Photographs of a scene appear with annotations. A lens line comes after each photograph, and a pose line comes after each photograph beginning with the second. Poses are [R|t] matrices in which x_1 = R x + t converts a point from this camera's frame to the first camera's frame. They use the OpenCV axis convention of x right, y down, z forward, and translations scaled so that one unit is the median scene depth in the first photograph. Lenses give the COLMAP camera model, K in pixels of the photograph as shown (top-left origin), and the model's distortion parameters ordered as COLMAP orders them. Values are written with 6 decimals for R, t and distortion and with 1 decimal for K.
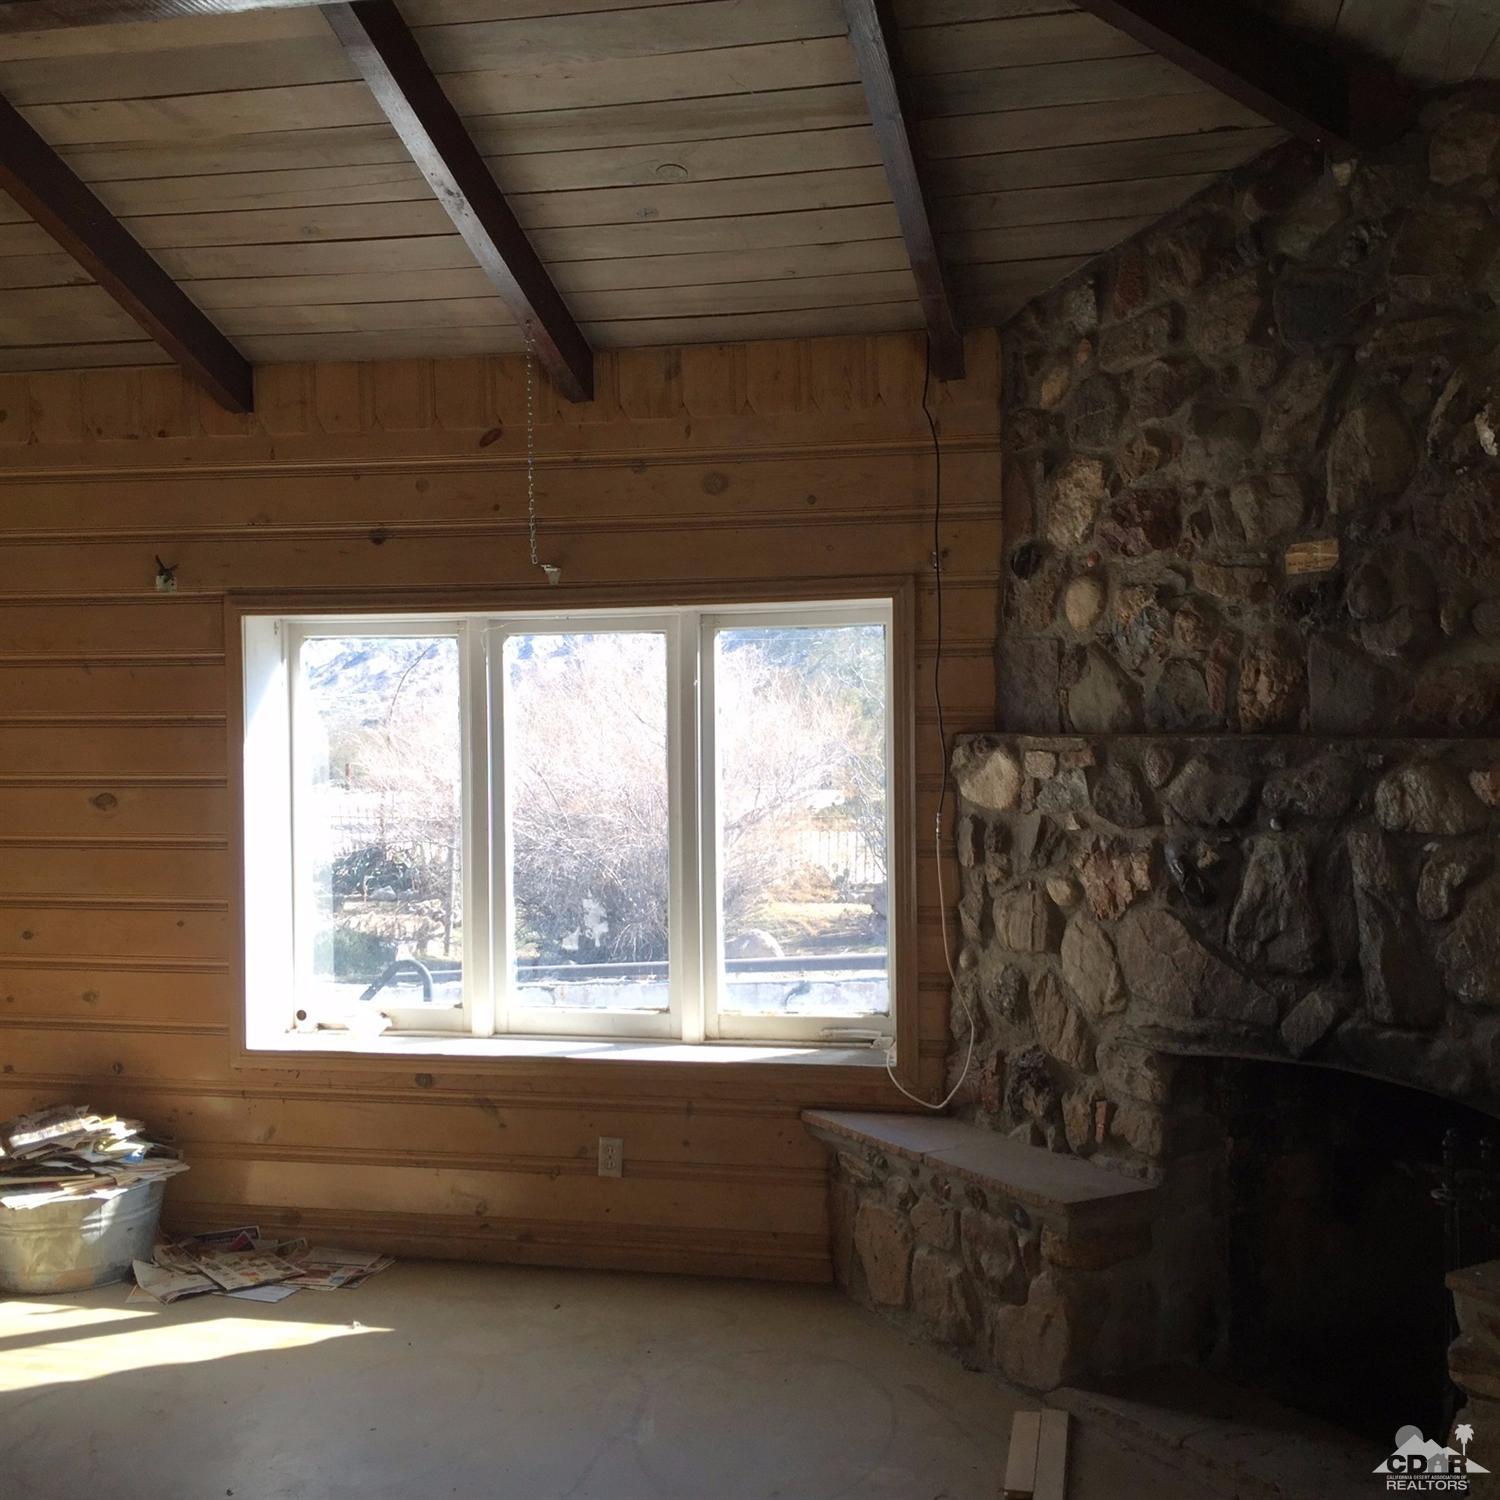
lens RADIAL K [[1648.4, 0, 752.2], [0, 1648.4, 716.8], [0, 0, 1]] dist [0.064705, -0.074747]
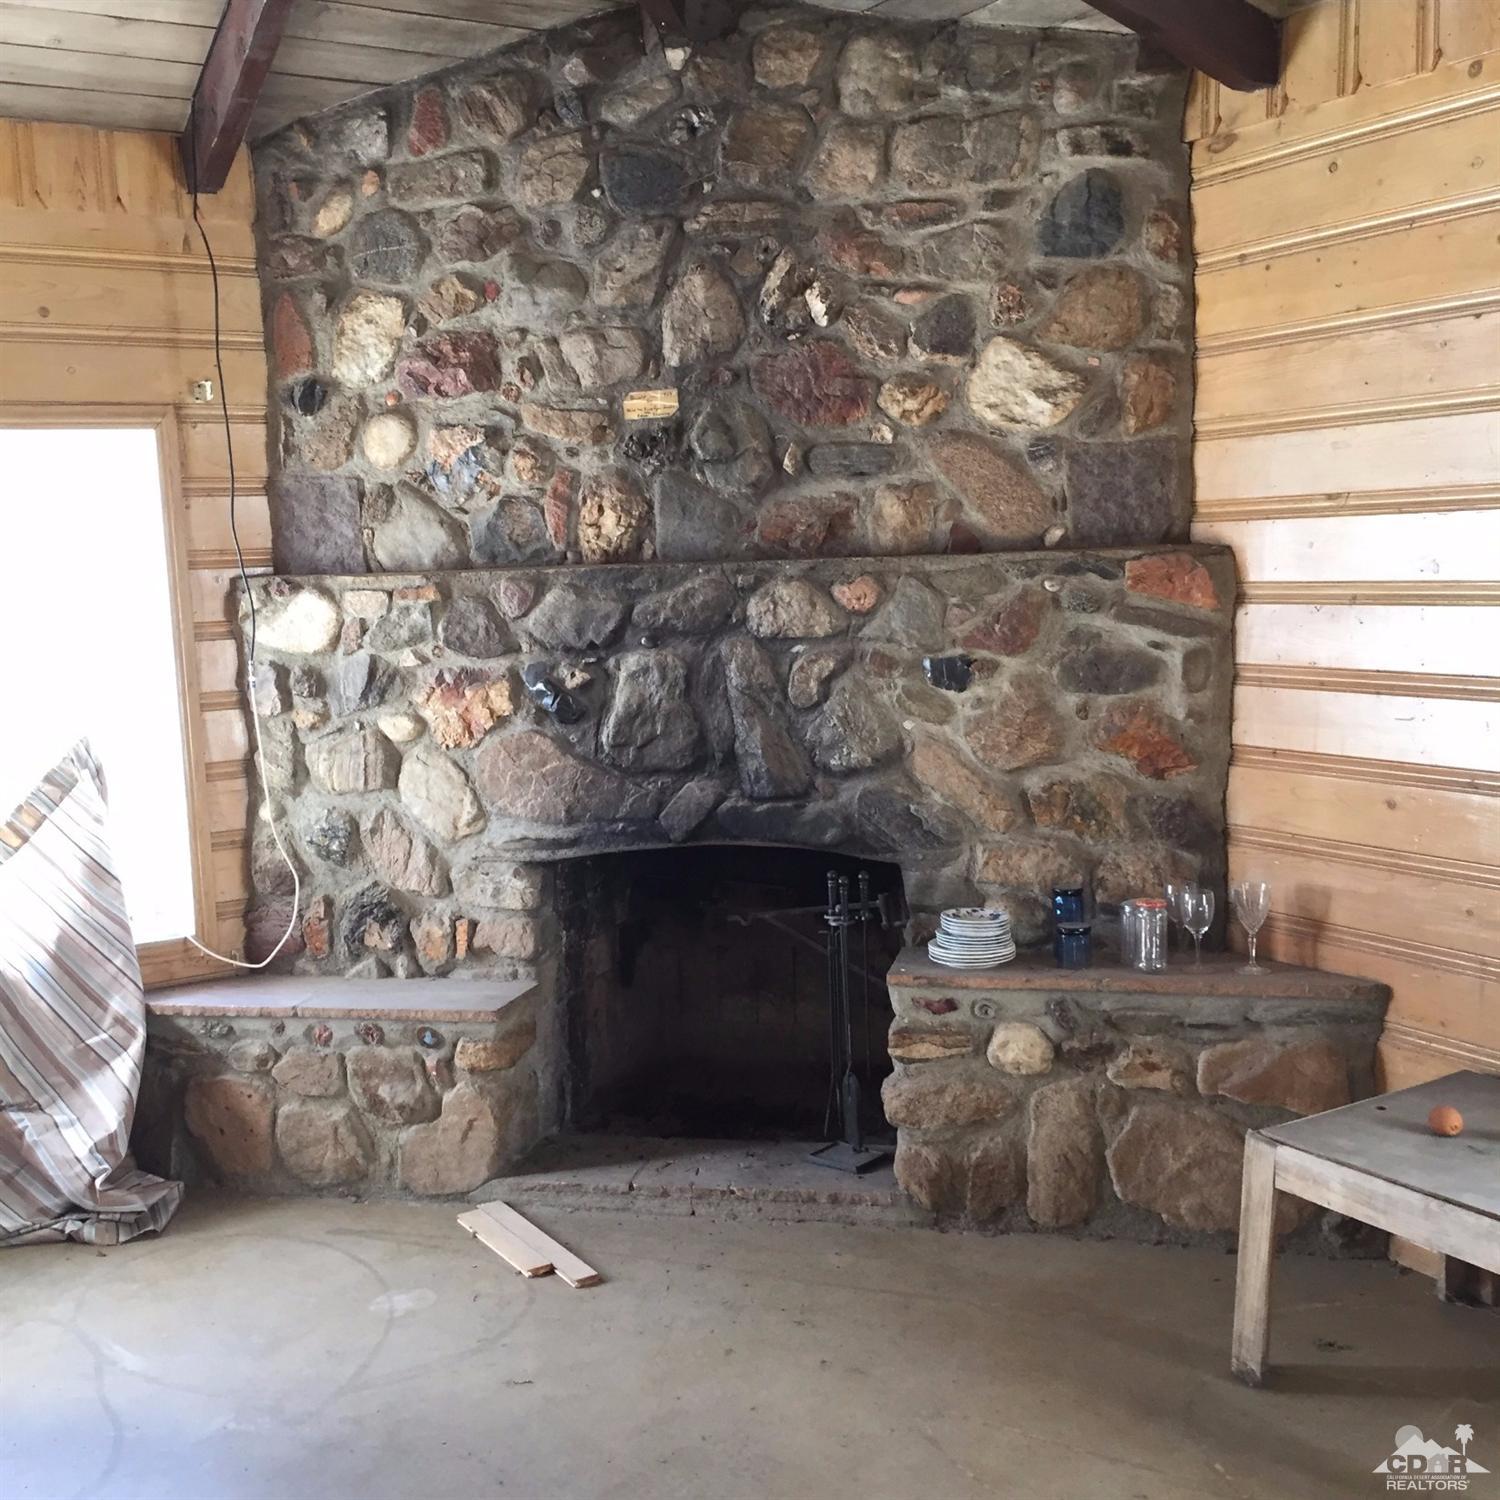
lens RADIAL K [[1648.4, 0, 752.2], [0, 1648.4, 716.8], [0, 0, 1]] dist [0.064705, -0.074747]
pose [[0.720317, -0.085193, 0.688394, -0.374149], [0.030618, 0.995367, 0.091145, 0.013677], [-0.692969, -0.044576, 0.719588, 0.123569]]
